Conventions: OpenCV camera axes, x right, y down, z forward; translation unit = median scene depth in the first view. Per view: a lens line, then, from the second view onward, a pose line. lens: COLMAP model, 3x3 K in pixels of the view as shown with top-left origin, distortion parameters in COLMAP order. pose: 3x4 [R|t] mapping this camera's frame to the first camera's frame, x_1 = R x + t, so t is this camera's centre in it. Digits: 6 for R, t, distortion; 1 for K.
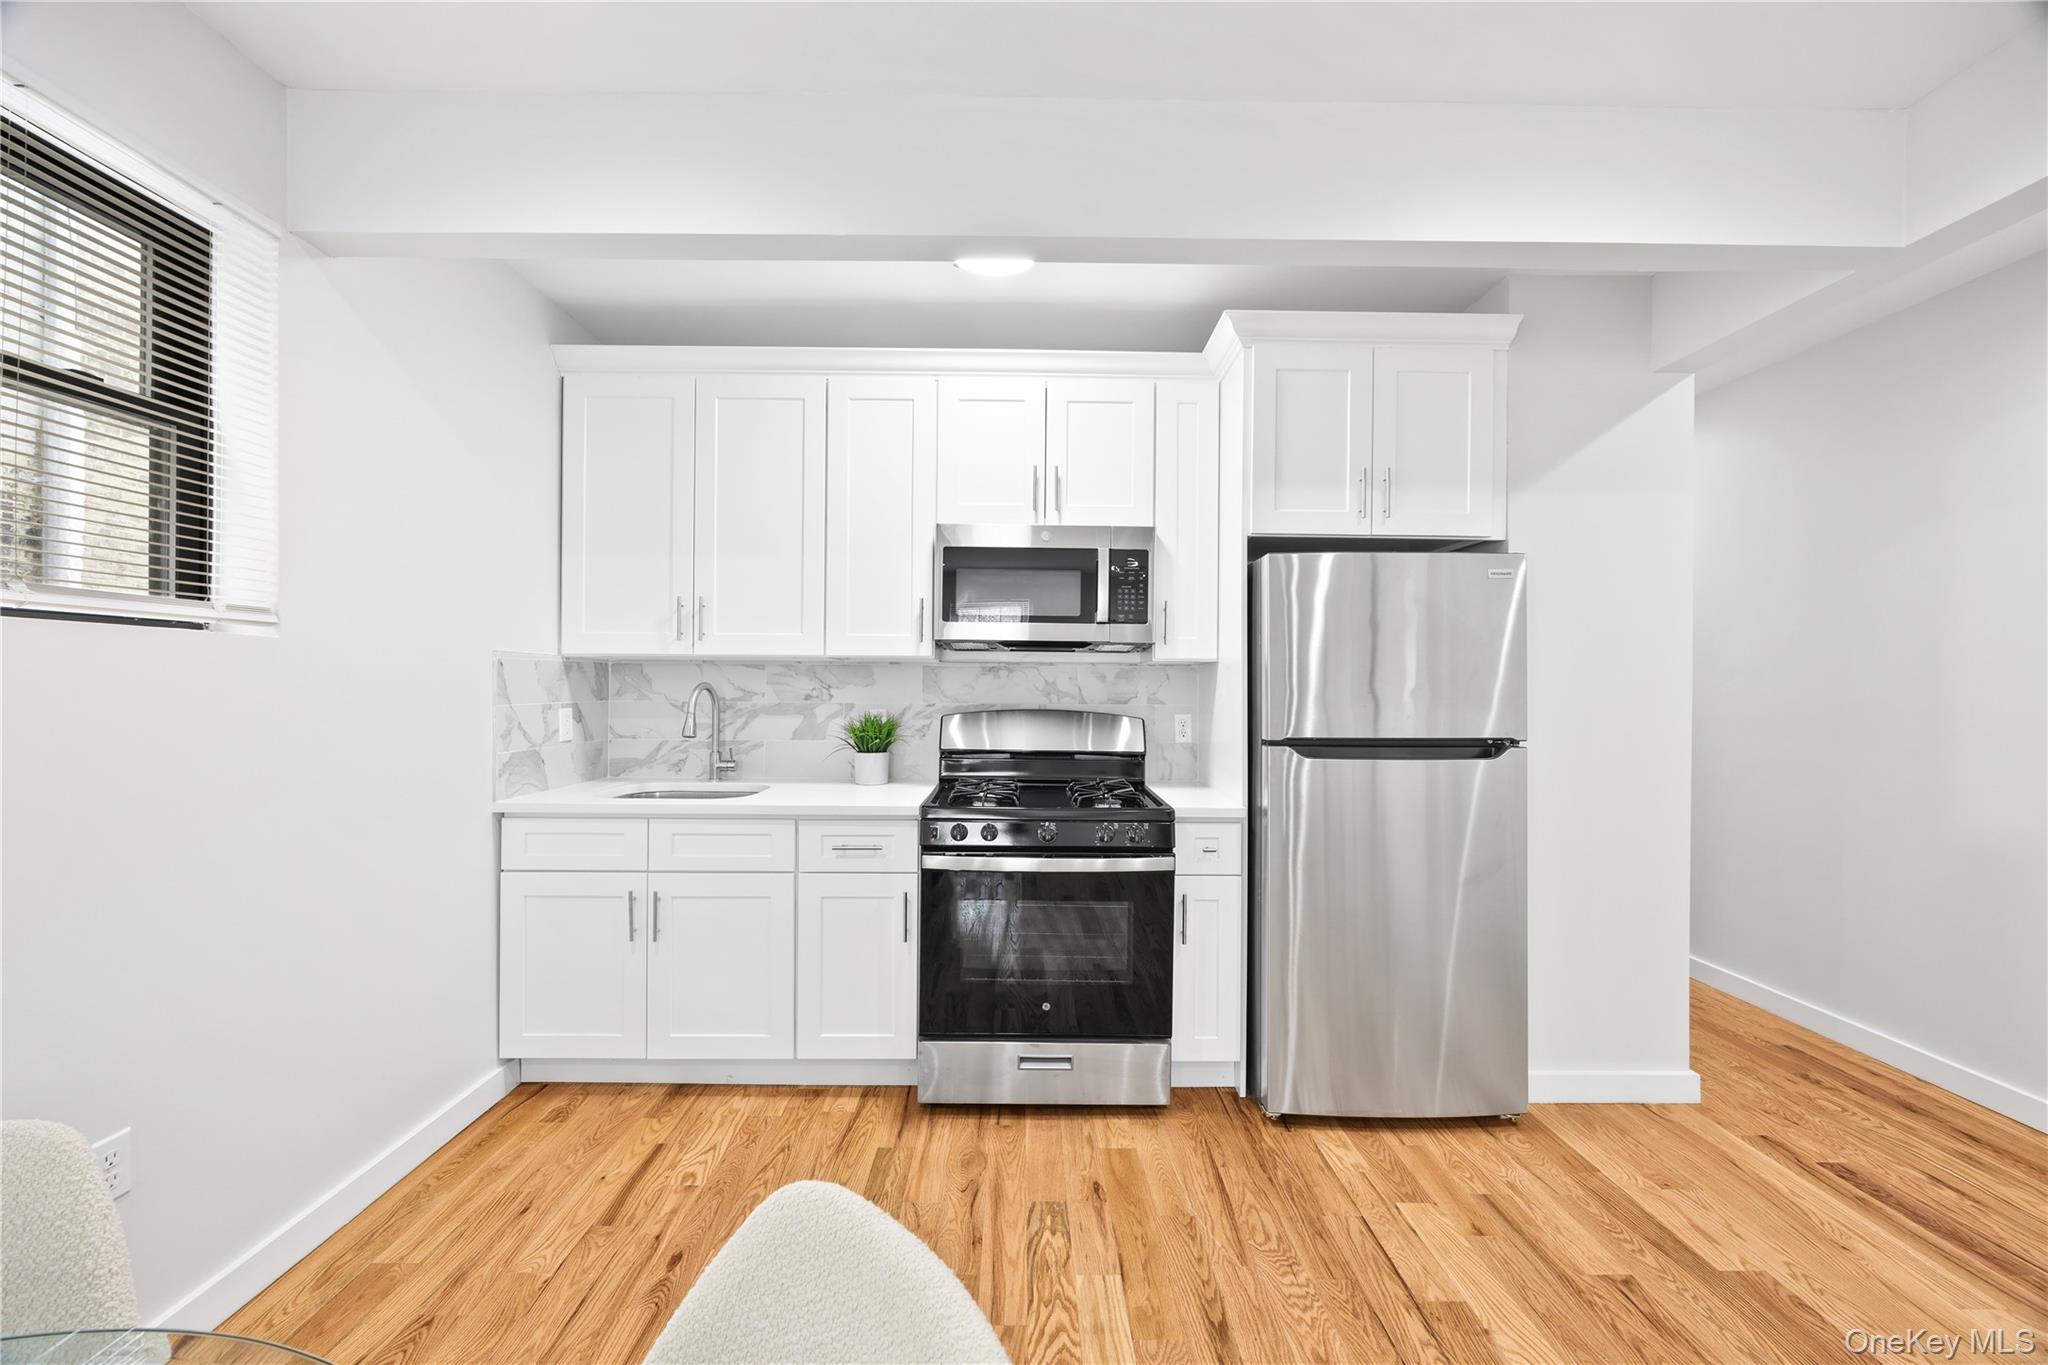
lens RADIAL K [[789.8, 0, 1024.8], [0, 789.8, 684.7], [0, 0, 1]] dist [-0.003406, 0.000502]
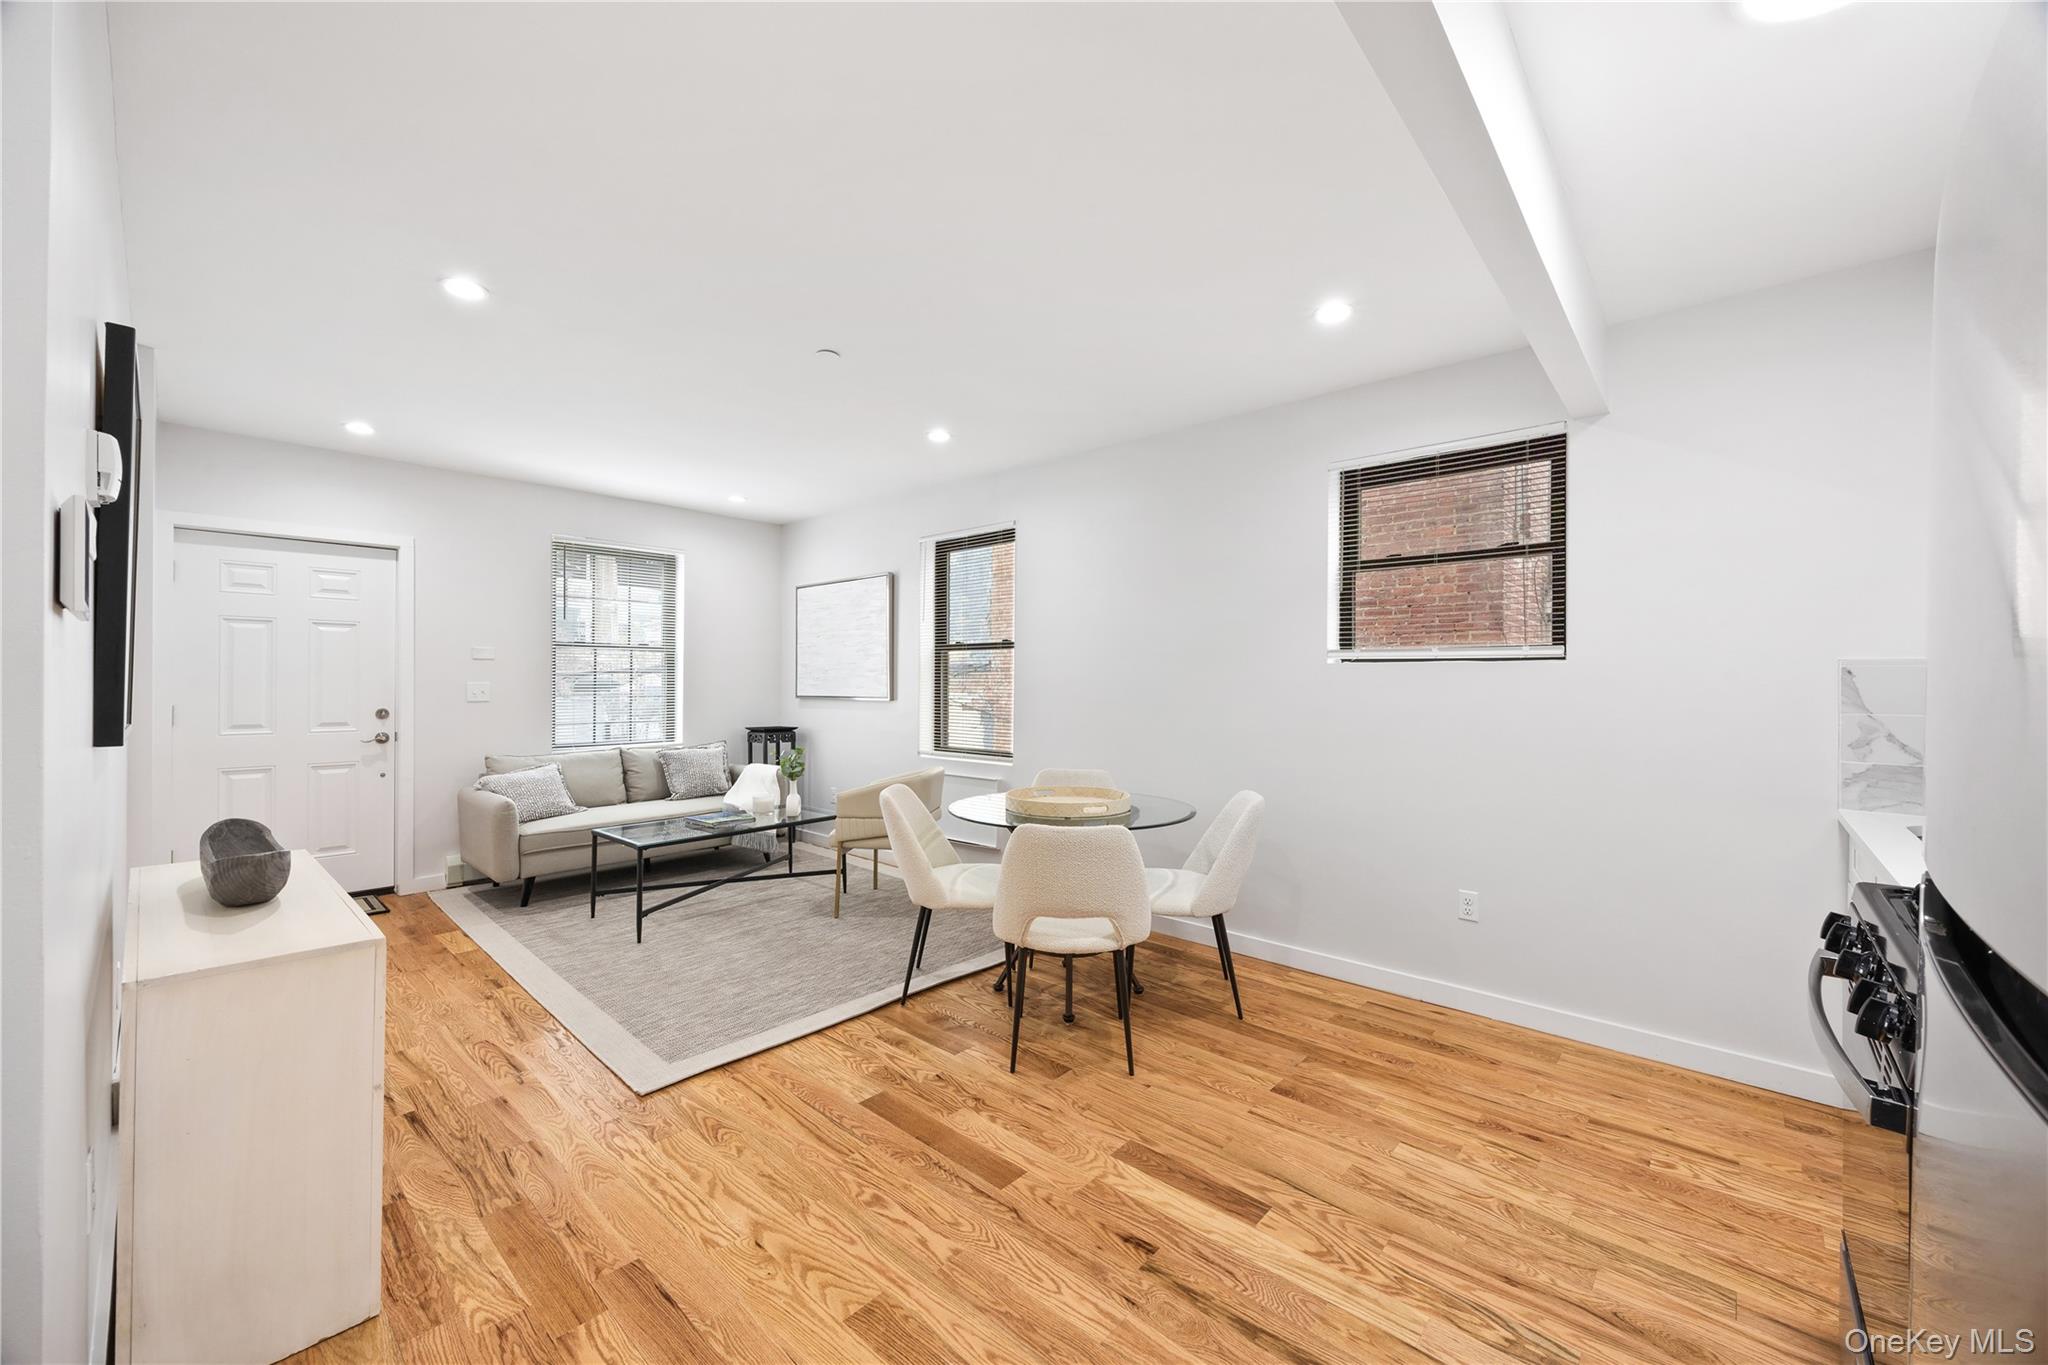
lens RADIAL K [[789.8, 0, 1023.1], [0, 789.8, 682.5], [0, 0, 1]] dist [-0.003406, 0.000502]
pose [[-0.676613, -0.007825, -0.736298, 0.752178], [-0.007923, 0.999963, -0.003346, -0.002014], [0.736297, 0.003570, -0.676650, 0.878789]]
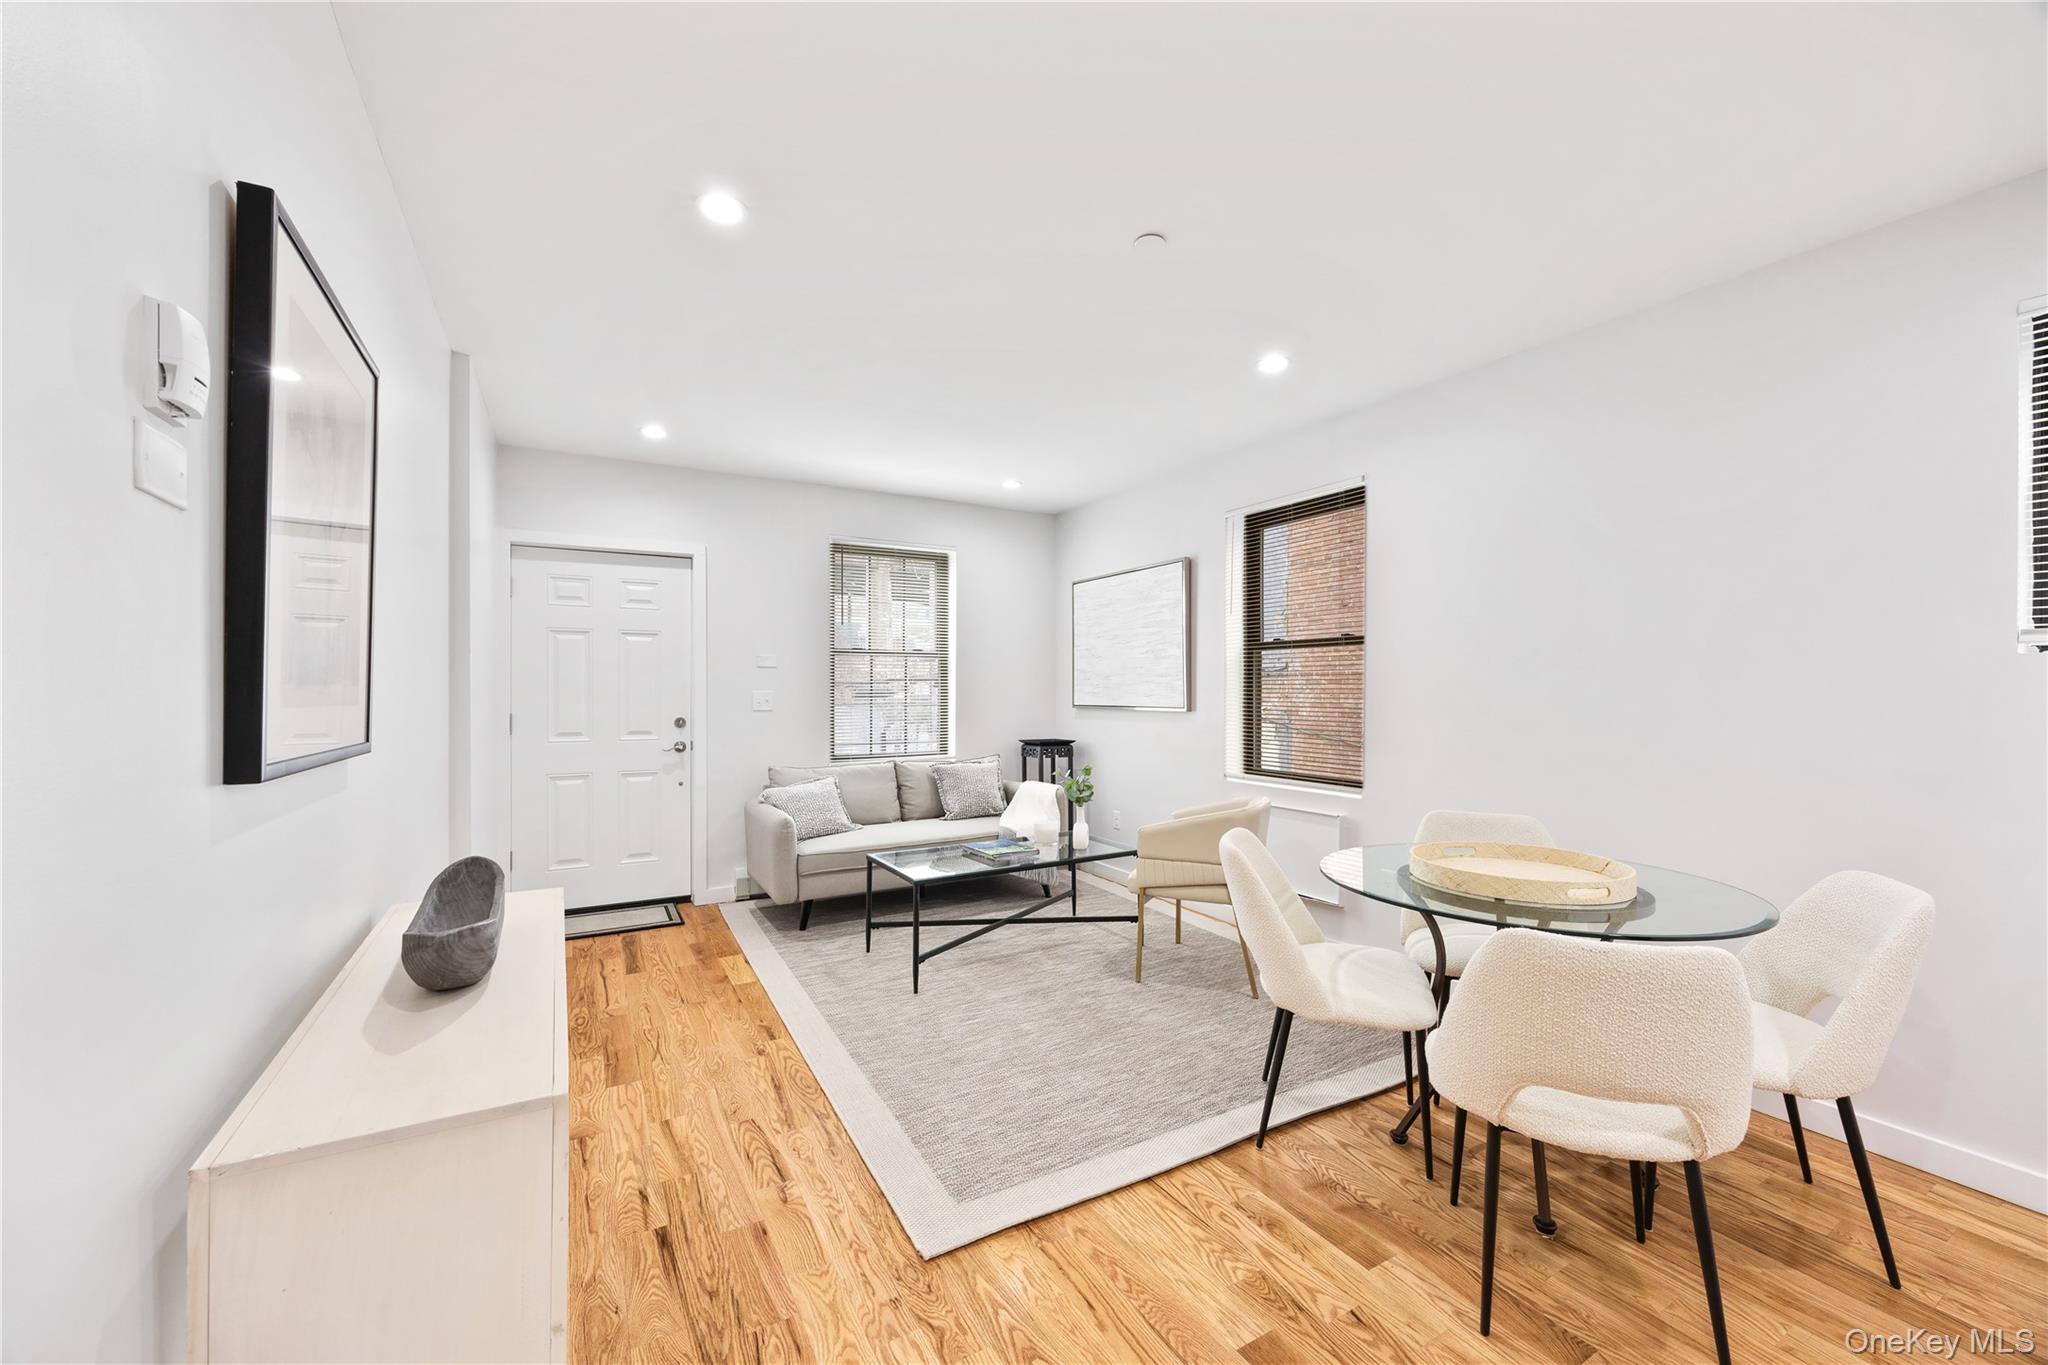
lens RADIAL K [[789.8, 0, 1015.5], [0, 789.8, 691.7], [0, 0, 1]] dist [-0.003406, 0.000502]
pose [[-0.872910, -0.004074, -0.487864, 0.625395], [-0.005290, 0.999985, 0.001115, -0.002078], [0.487852, 0.003554, -0.872919, 0.527416]]
